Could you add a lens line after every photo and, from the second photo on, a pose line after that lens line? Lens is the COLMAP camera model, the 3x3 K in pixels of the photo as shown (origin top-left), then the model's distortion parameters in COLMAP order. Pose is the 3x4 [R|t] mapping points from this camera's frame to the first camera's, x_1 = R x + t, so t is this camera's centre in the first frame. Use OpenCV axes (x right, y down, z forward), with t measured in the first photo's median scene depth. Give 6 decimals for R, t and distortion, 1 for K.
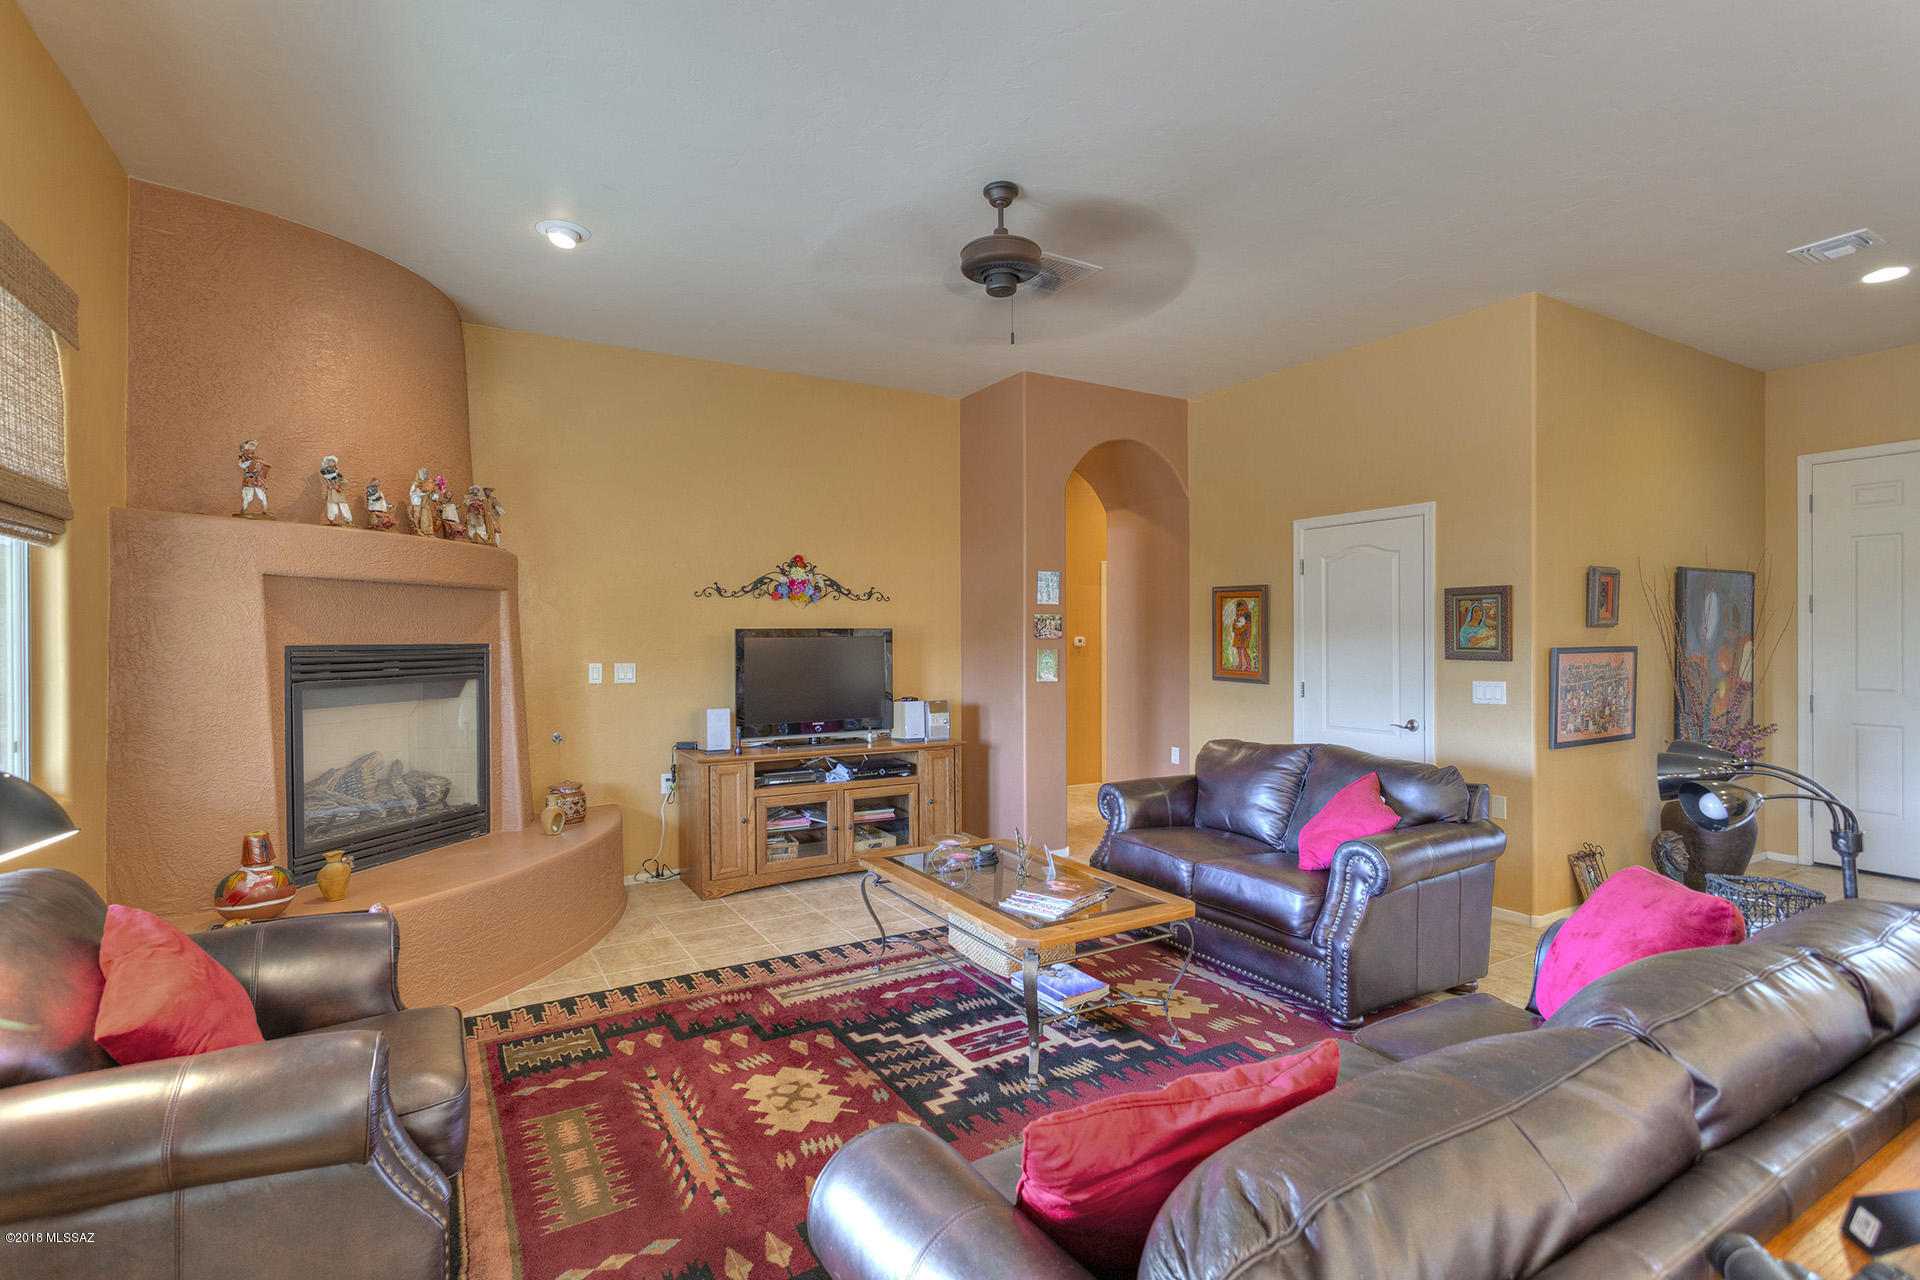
lens RADIAL K [[905.1, 0, 961.8], [0, 905.1, 643.7], [0, 0, 1]] dist [0.002790, 0.001987]
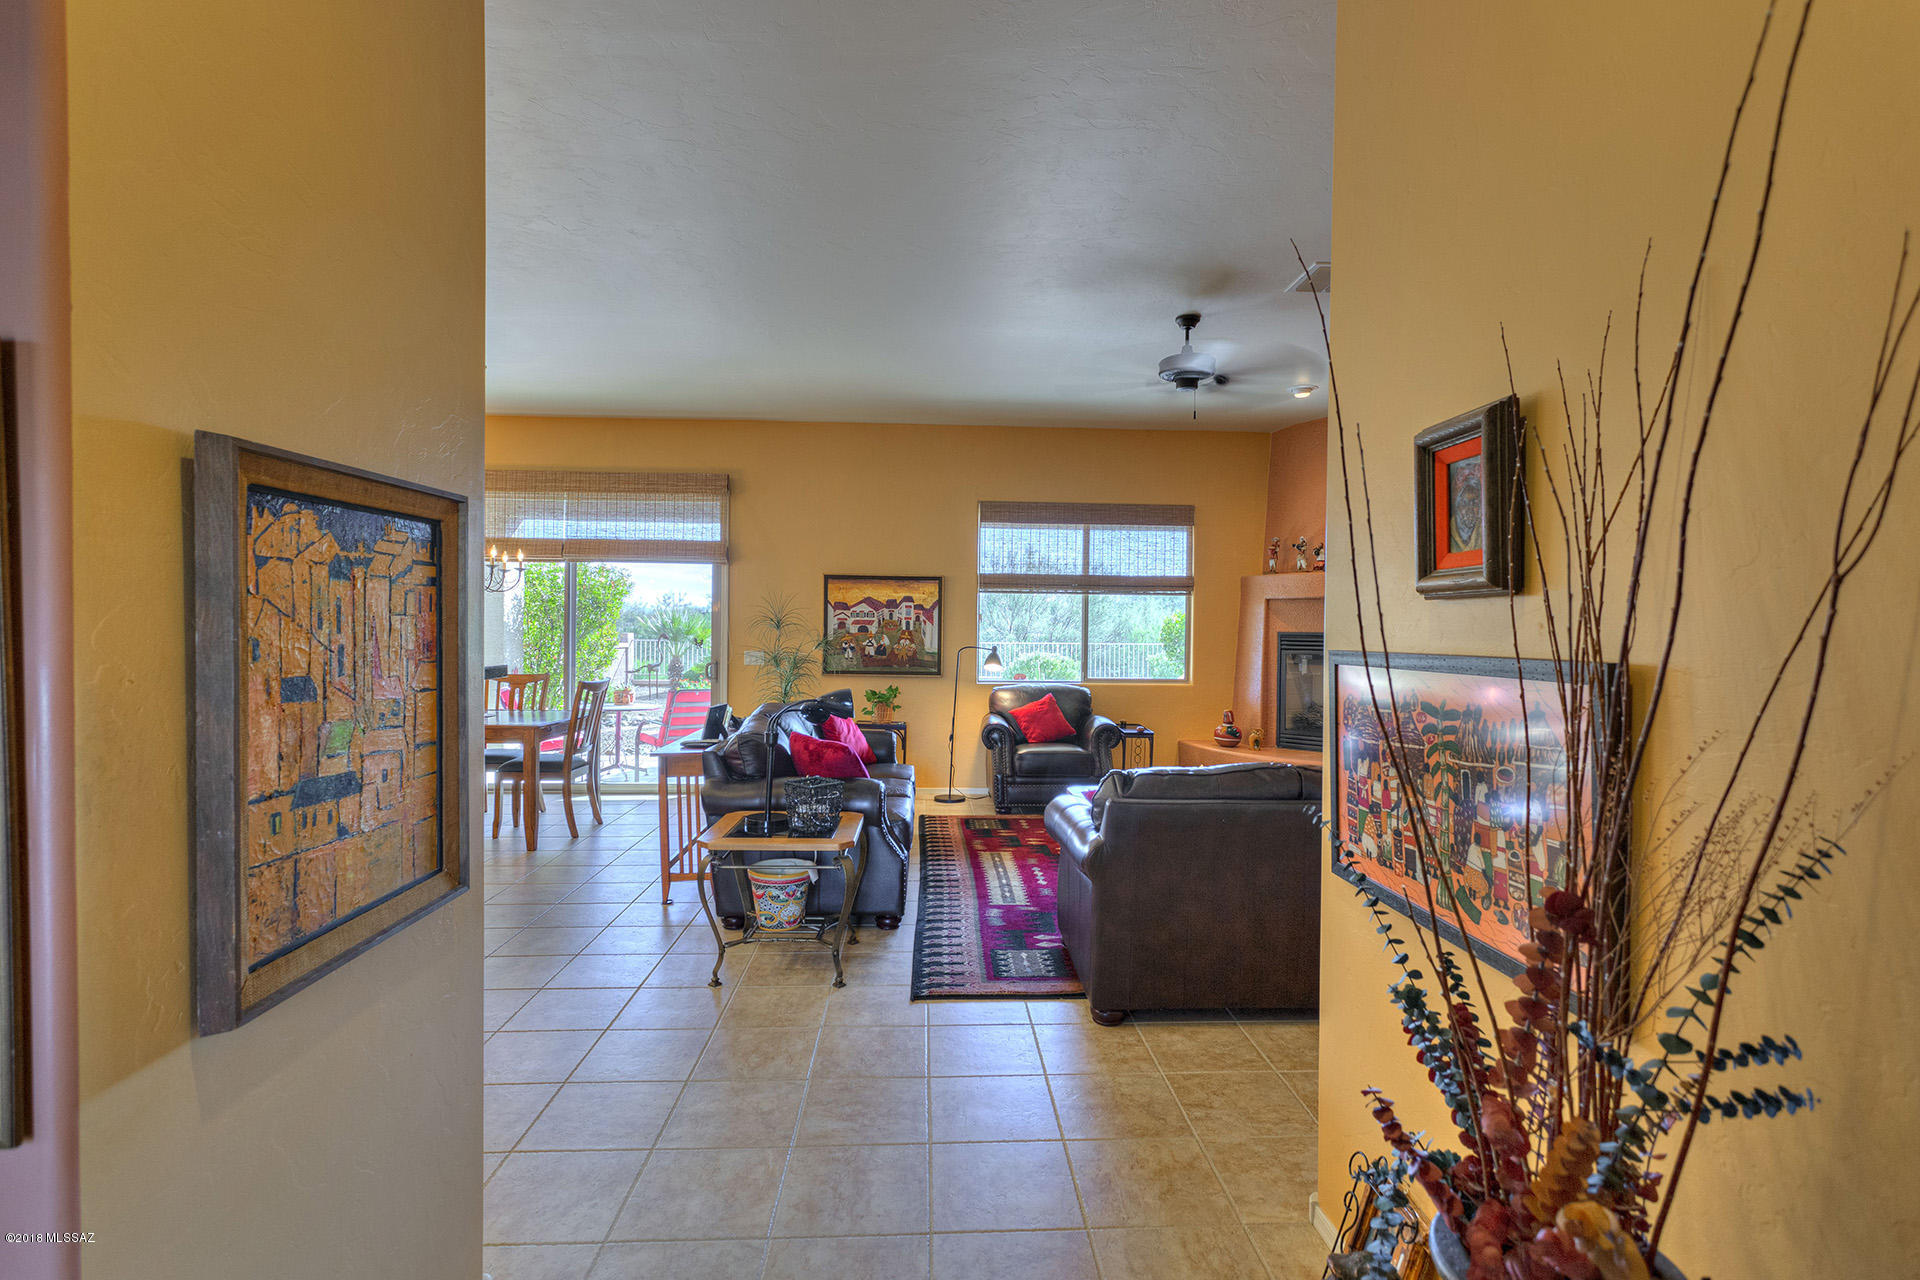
lens RADIAL K [[905.1, 0, 961.1], [0, 905.1, 635.7], [0, 0, 1]] dist [0.002790, 0.001987]
pose [[-0.470737, 0.006009, -0.882253, 1.397705], [-0.016538, 0.999741, 0.015633, -0.009339], [0.882118, 0.021950, -0.470516, 1.276027]]
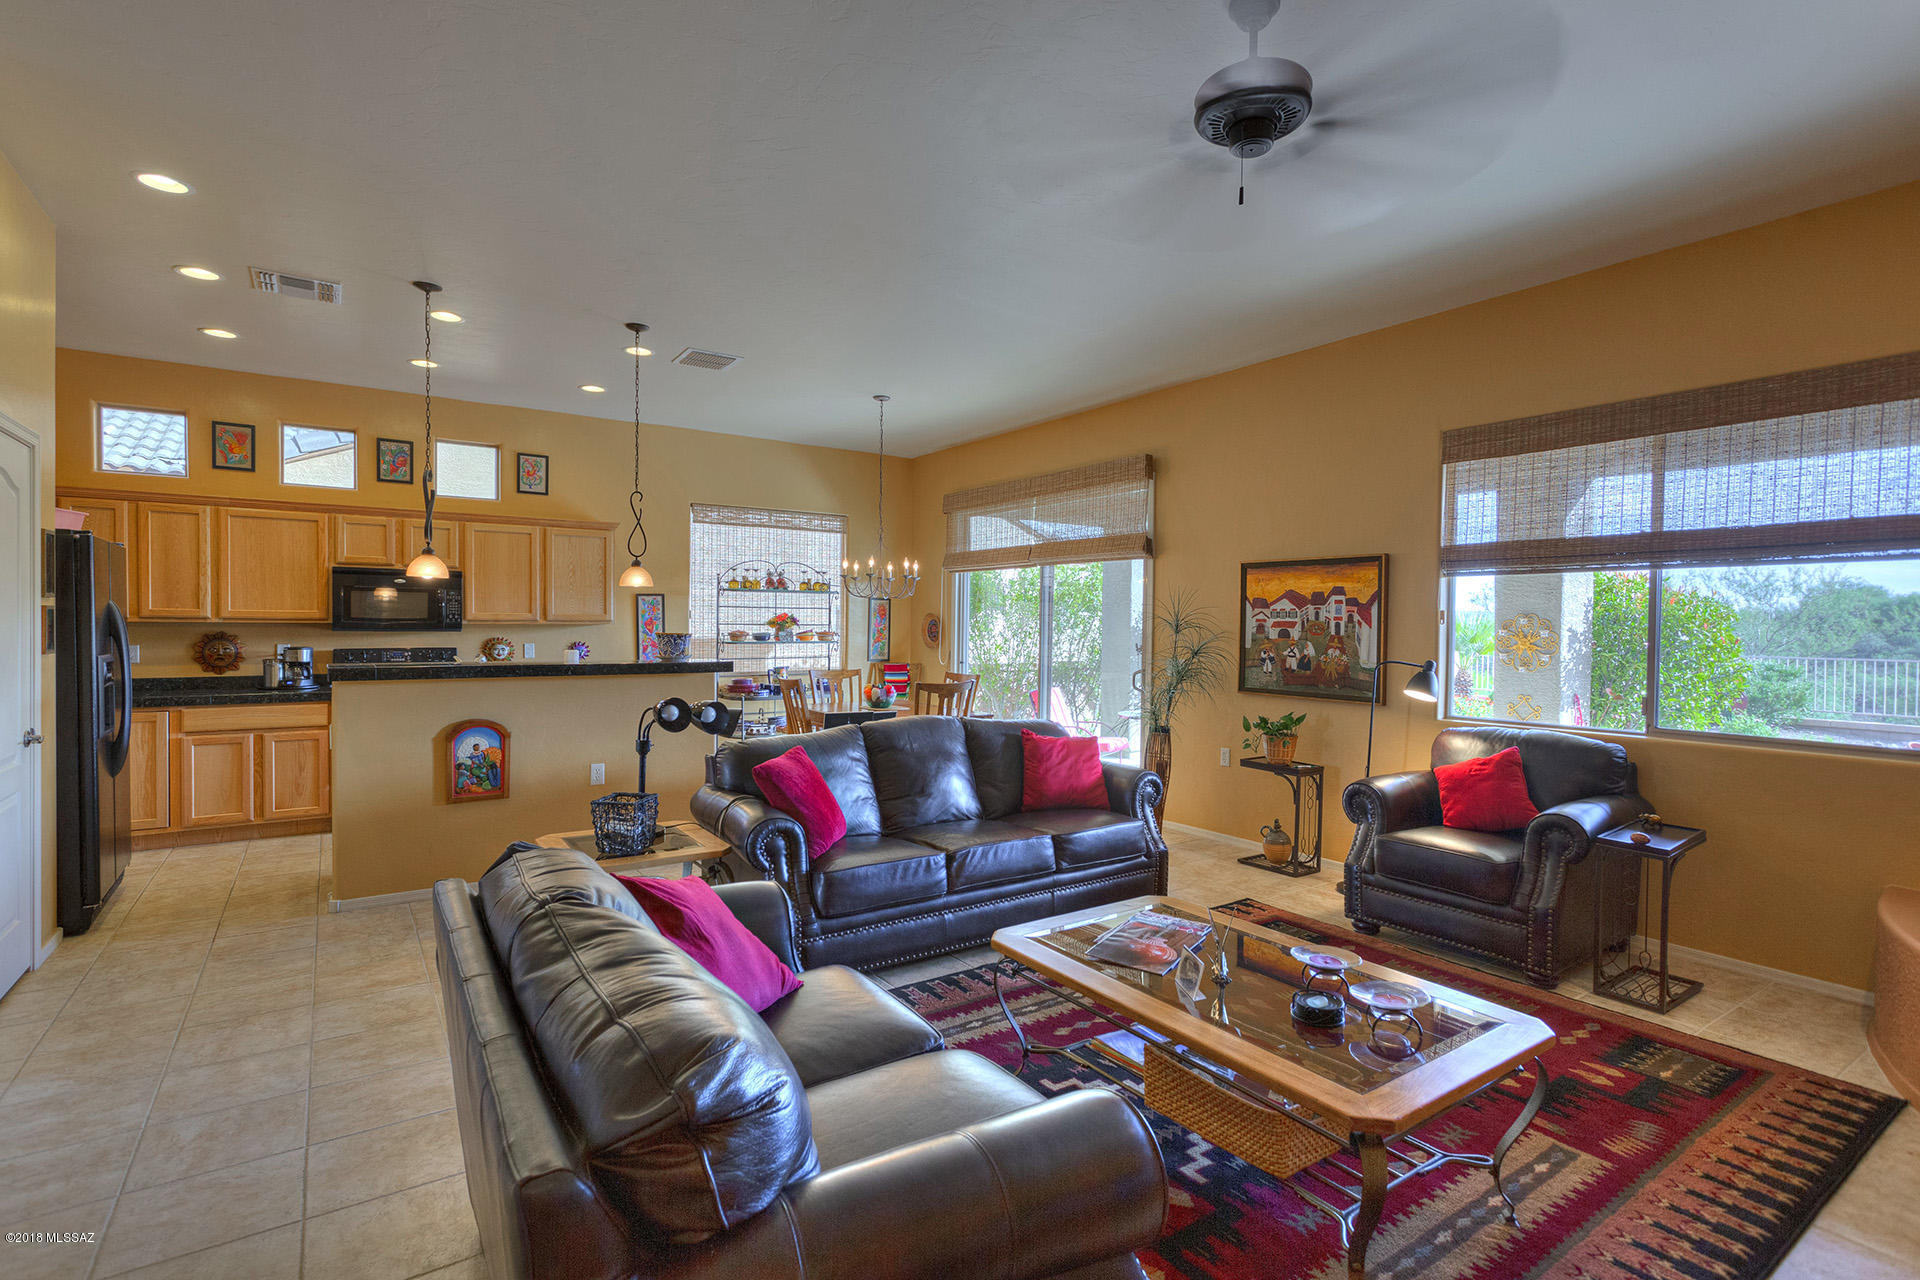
lens RADIAL K [[905.1, 0, 976.6], [0, 905.1, 639.4], [0, 0, 1]] dist [0.002790, 0.001987]
pose [[-0.996423, -0.007470, -0.084171, 0.306923], [-0.009511, 0.999670, 0.023879, -0.010198], [0.083965, 0.024594, -0.996165, 1.586506]]
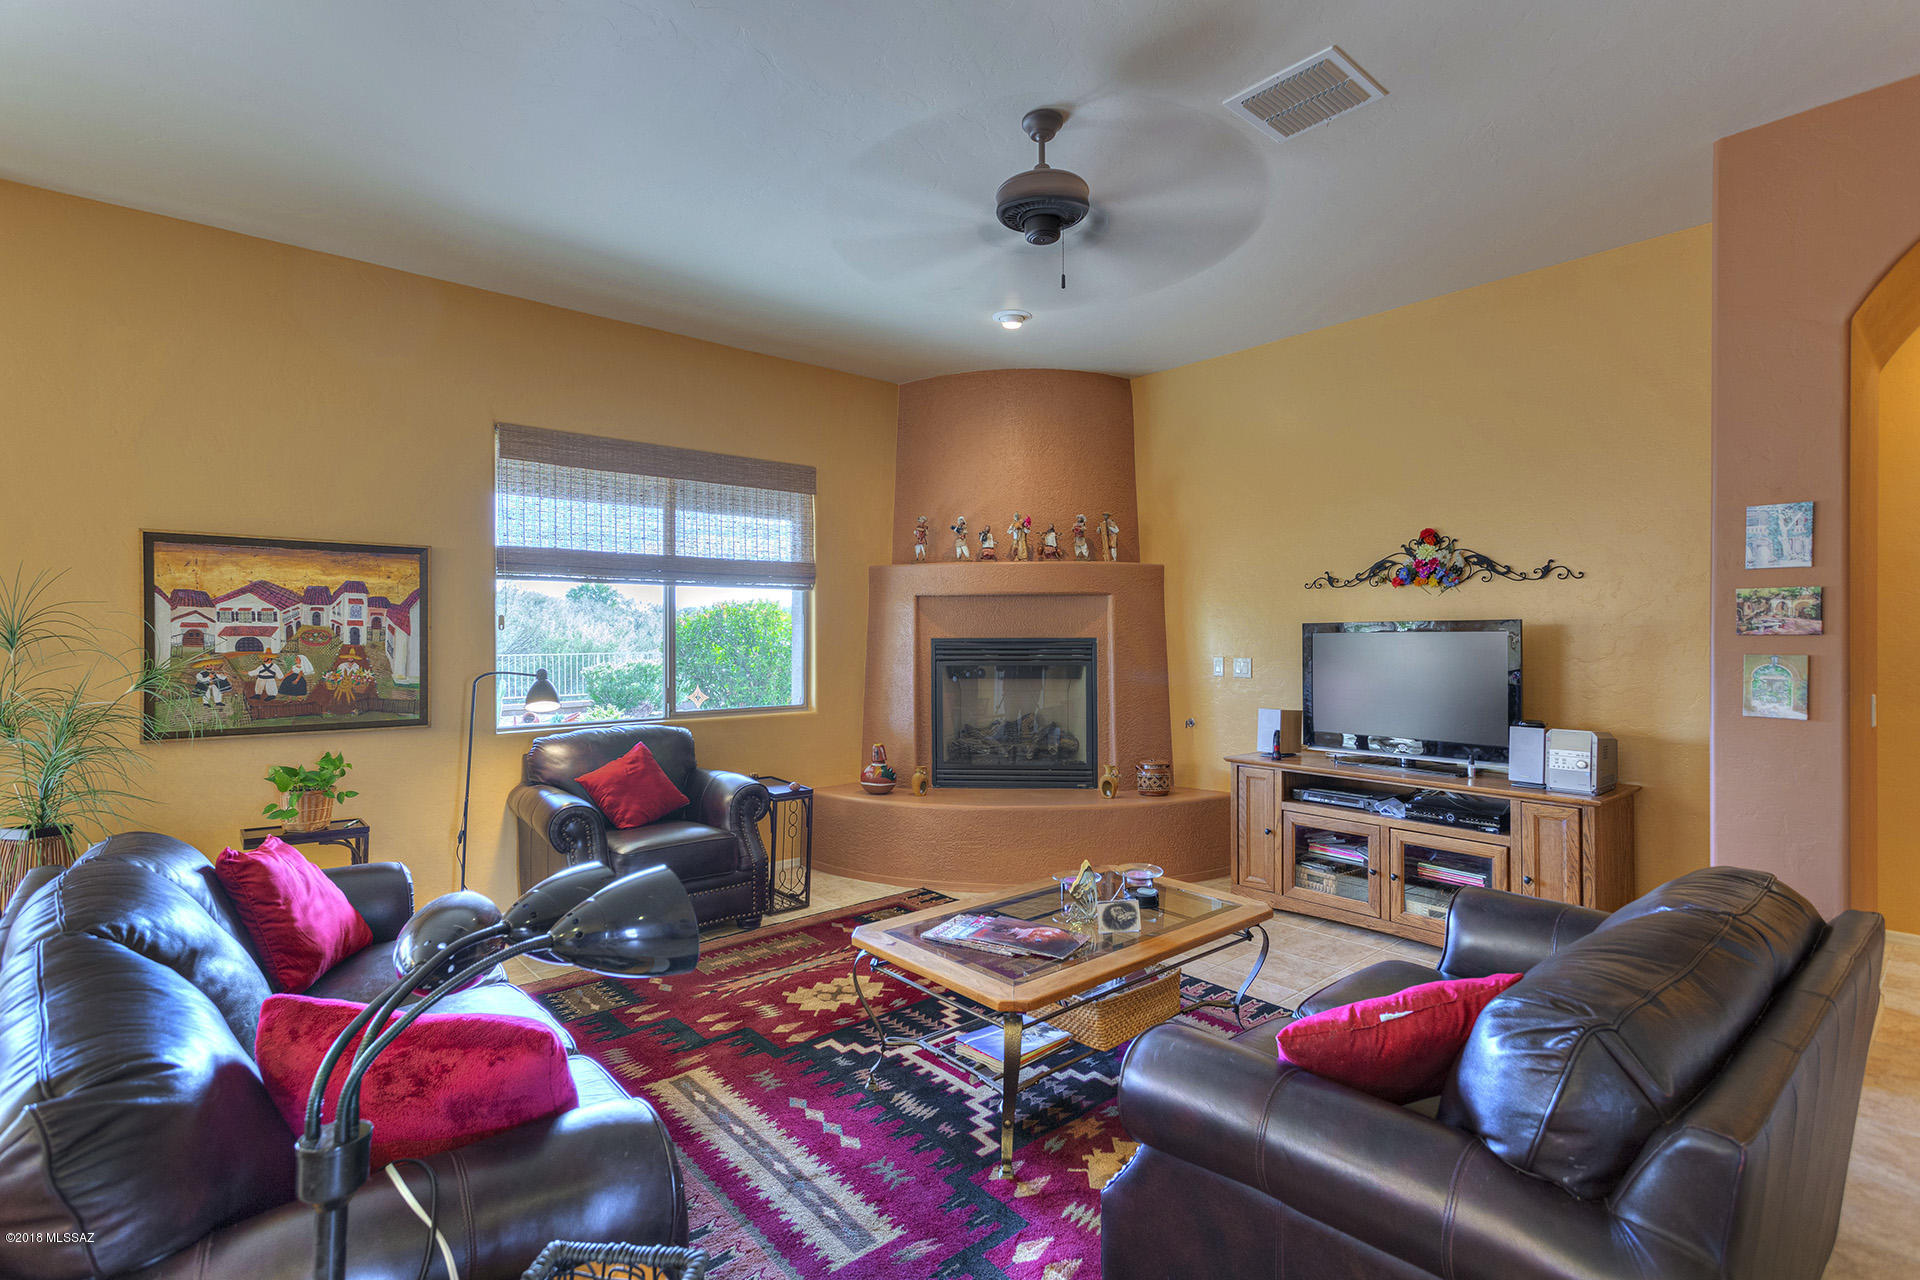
lens RADIAL K [[905.1, 0, 946.5], [0, 905.1, 637.2], [0, 0, 1]] dist [0.002790, 0.001987]
pose [[0.169622, 0.004618, -0.985498, 0.835297], [-0.005758, 0.999977, 0.003694, -0.005375], [0.985492, 0.005047, 0.169645, 0.710642]]
